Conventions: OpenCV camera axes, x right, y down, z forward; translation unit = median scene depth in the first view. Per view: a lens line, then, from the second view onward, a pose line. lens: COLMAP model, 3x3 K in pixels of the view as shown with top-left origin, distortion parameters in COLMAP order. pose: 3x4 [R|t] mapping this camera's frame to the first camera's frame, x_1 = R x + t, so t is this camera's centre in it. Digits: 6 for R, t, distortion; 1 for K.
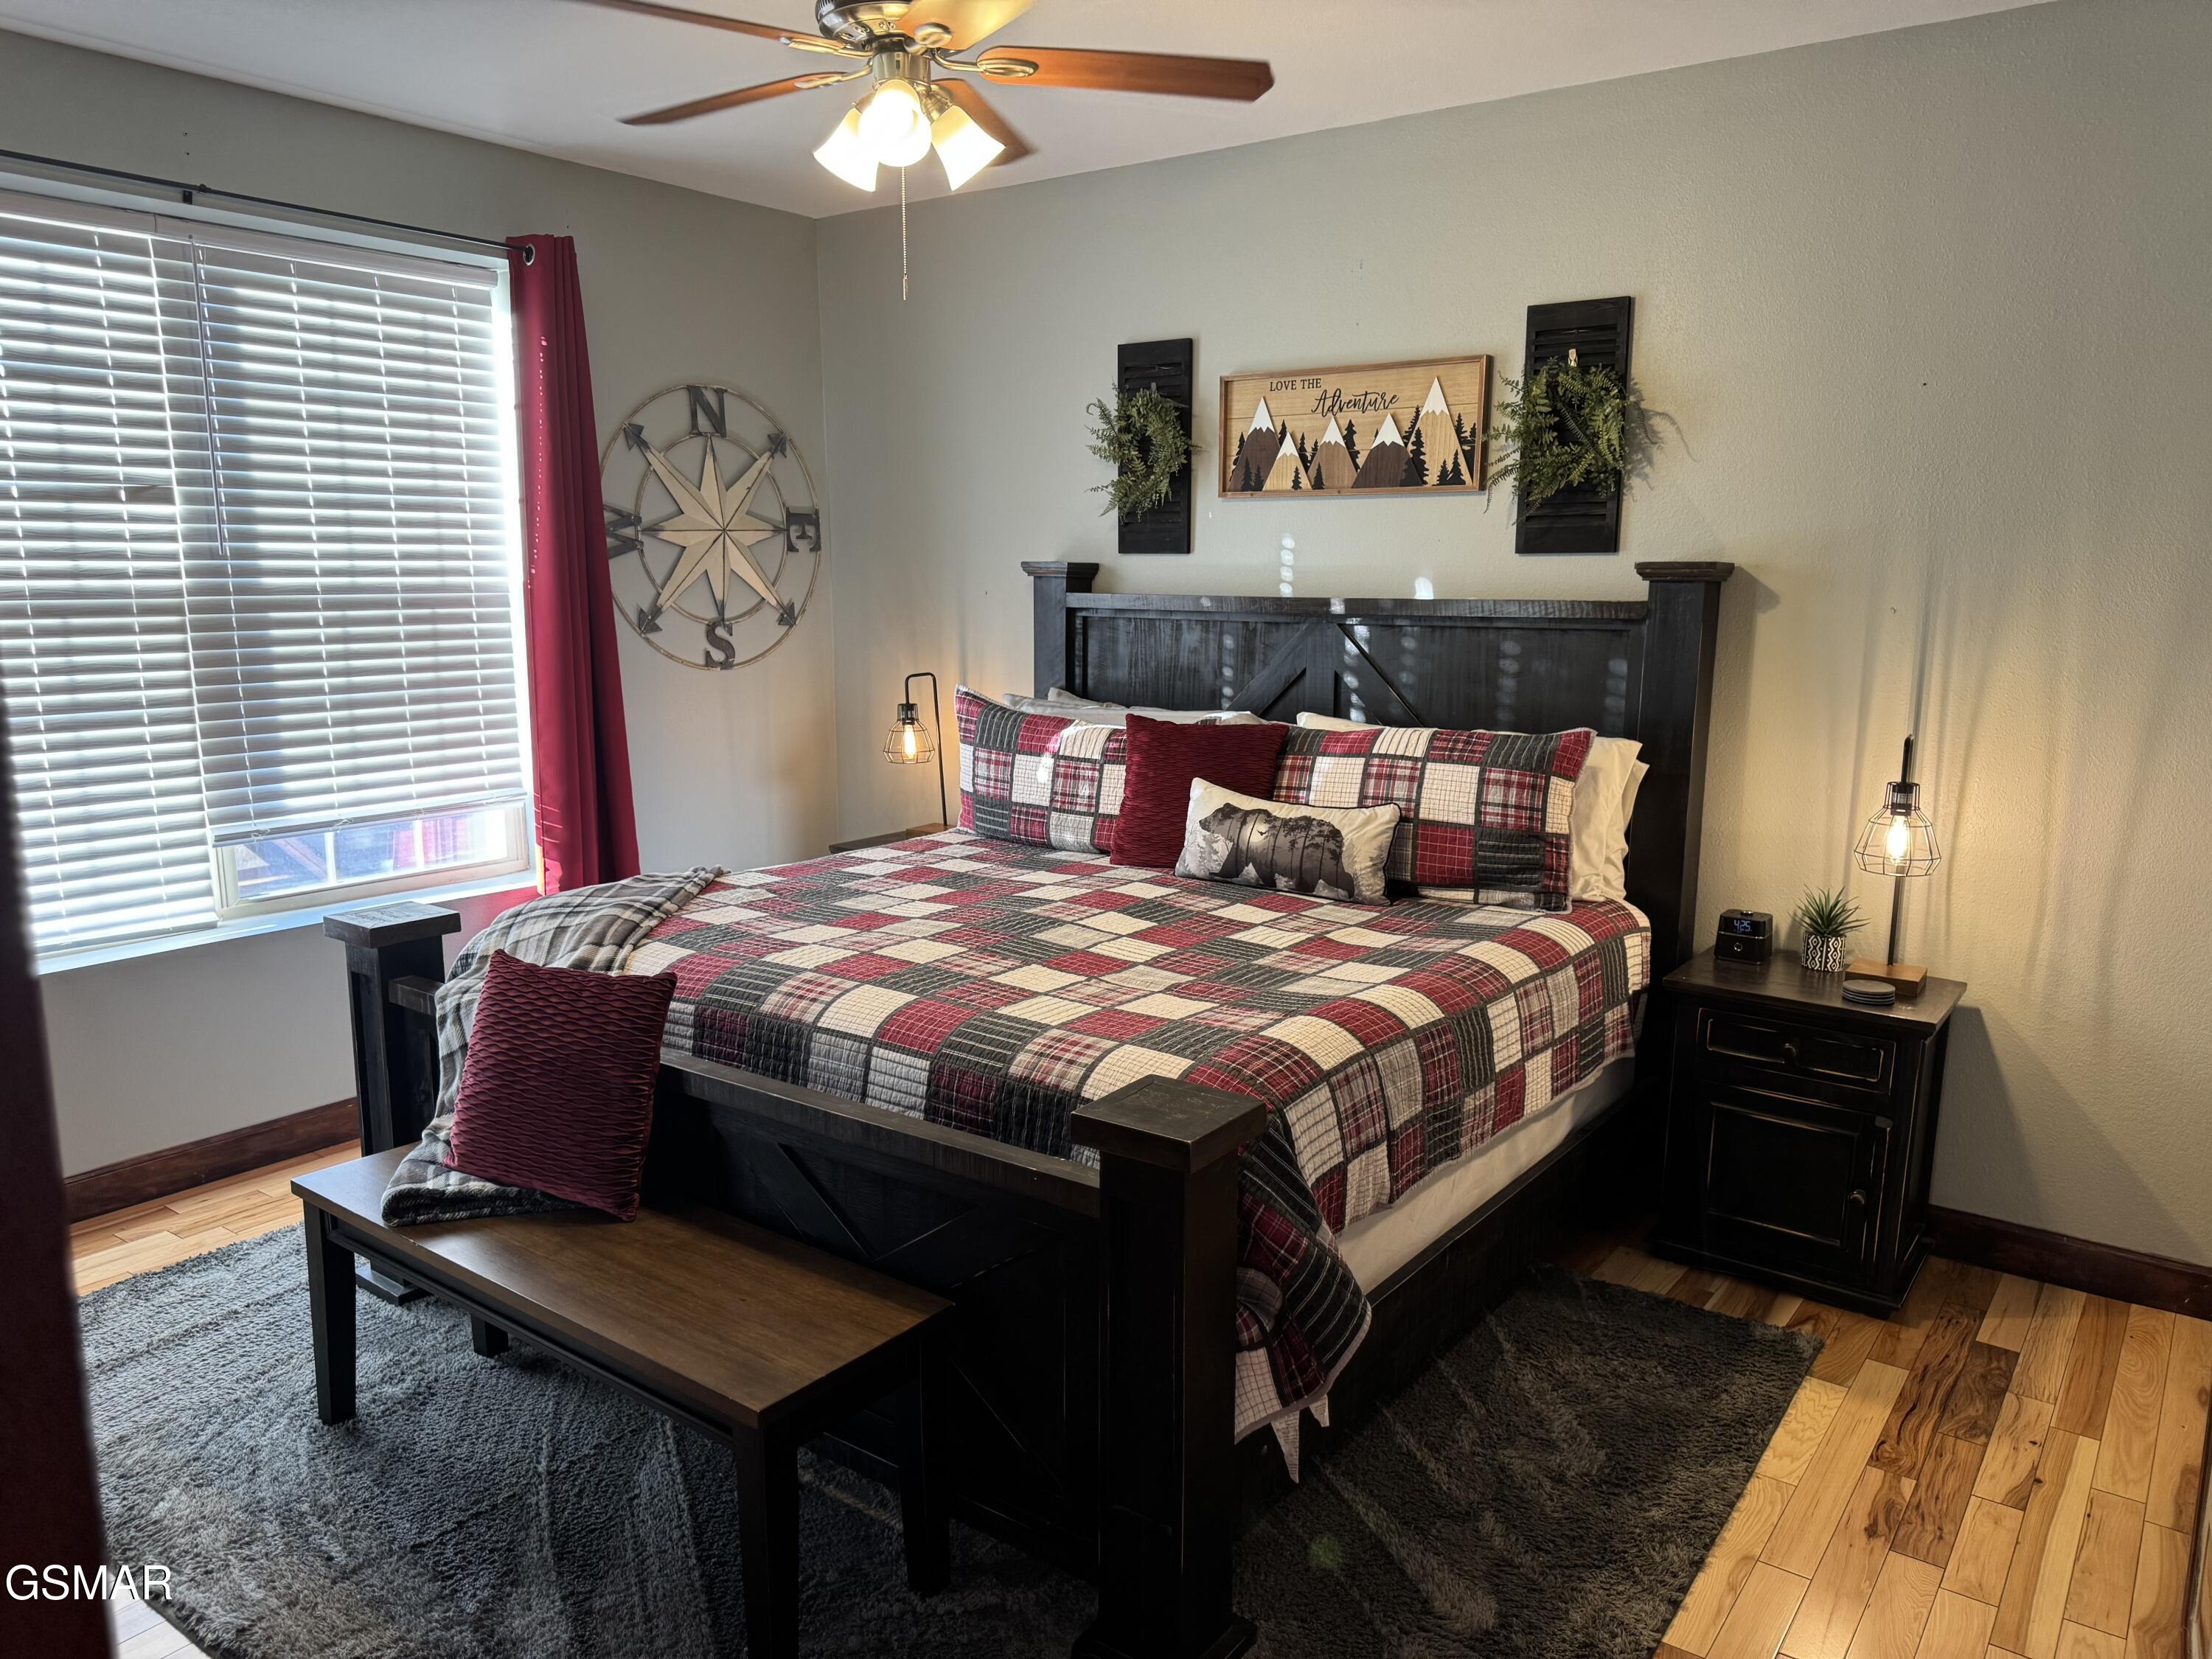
lens RADIAL K [[1573.6, 0, 1106.0], [0, 1573.6, 829.5], [0, 0, 1]] dist [0.185846, -0.438797]
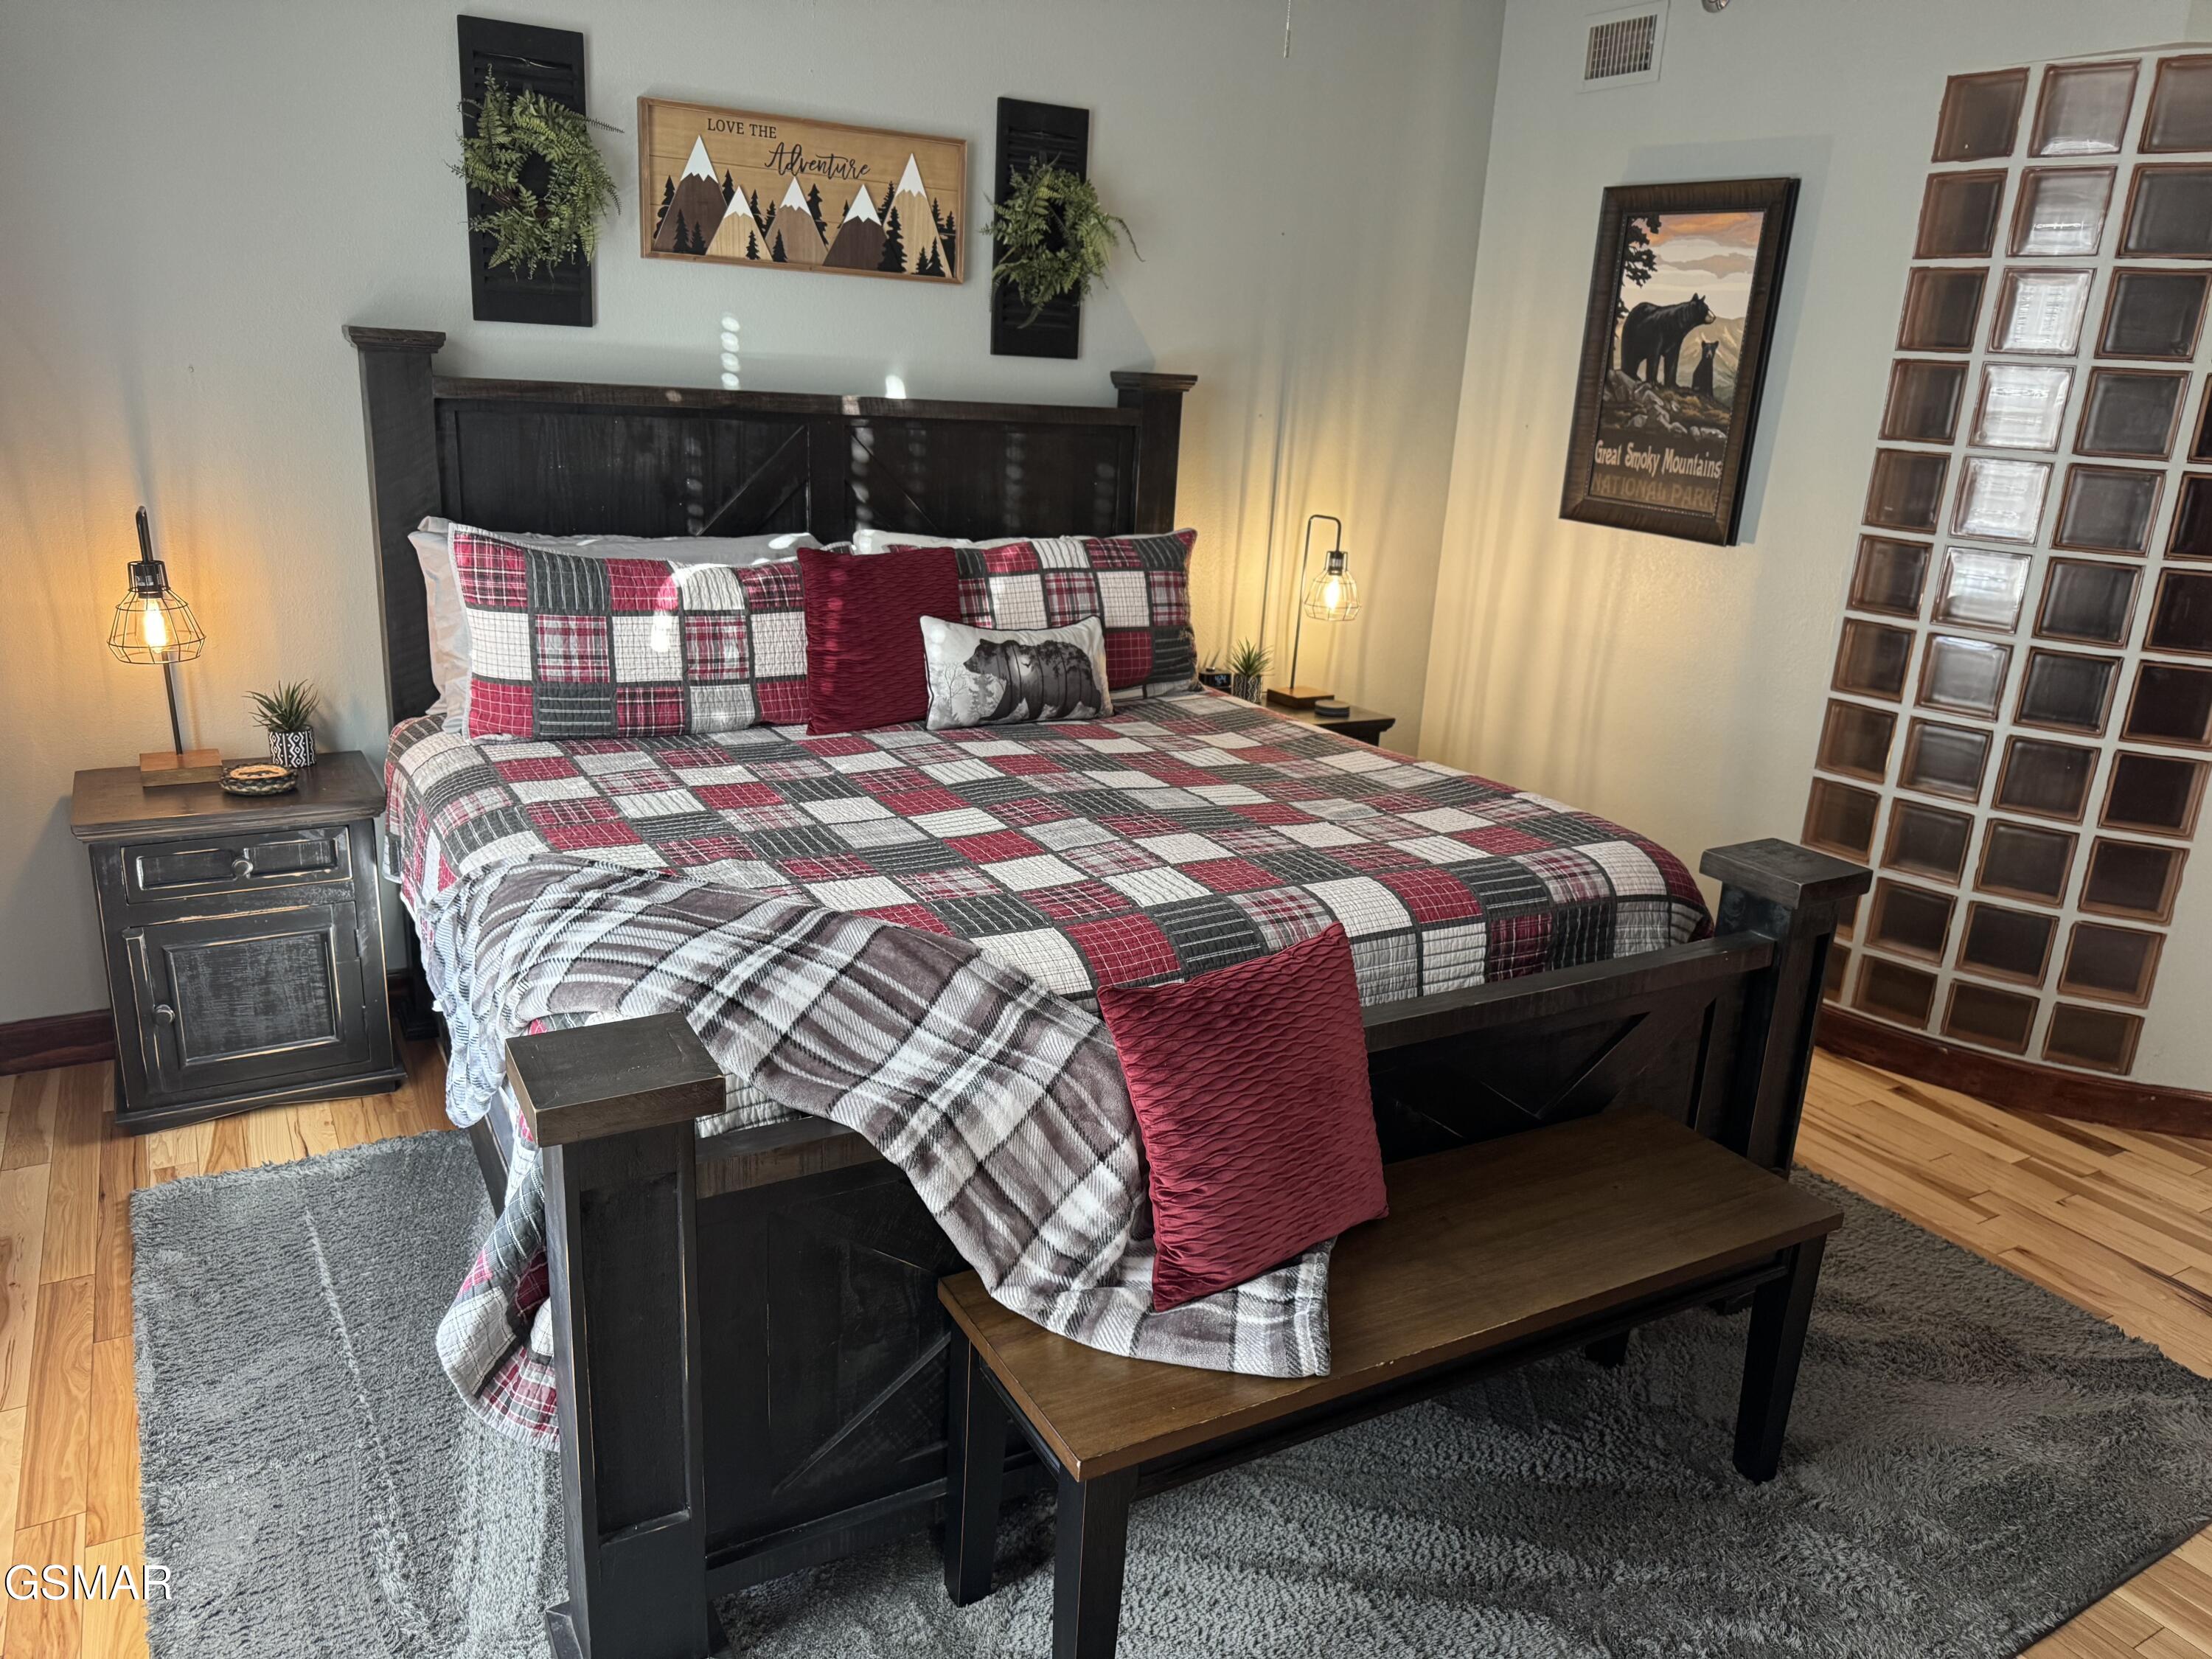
lens RADIAL K [[1573.6, 0, 1106.0], [0, 1573.6, 829.5], [0, 0, 1]] dist [0.185846, -0.438797]
pose [[0.382270, -0.242587, 0.891640, -0.665304], [0.105643, 0.970072, 0.218634, -0.092179], [-0.917992, 0.010618, 0.396457, 0.522907]]
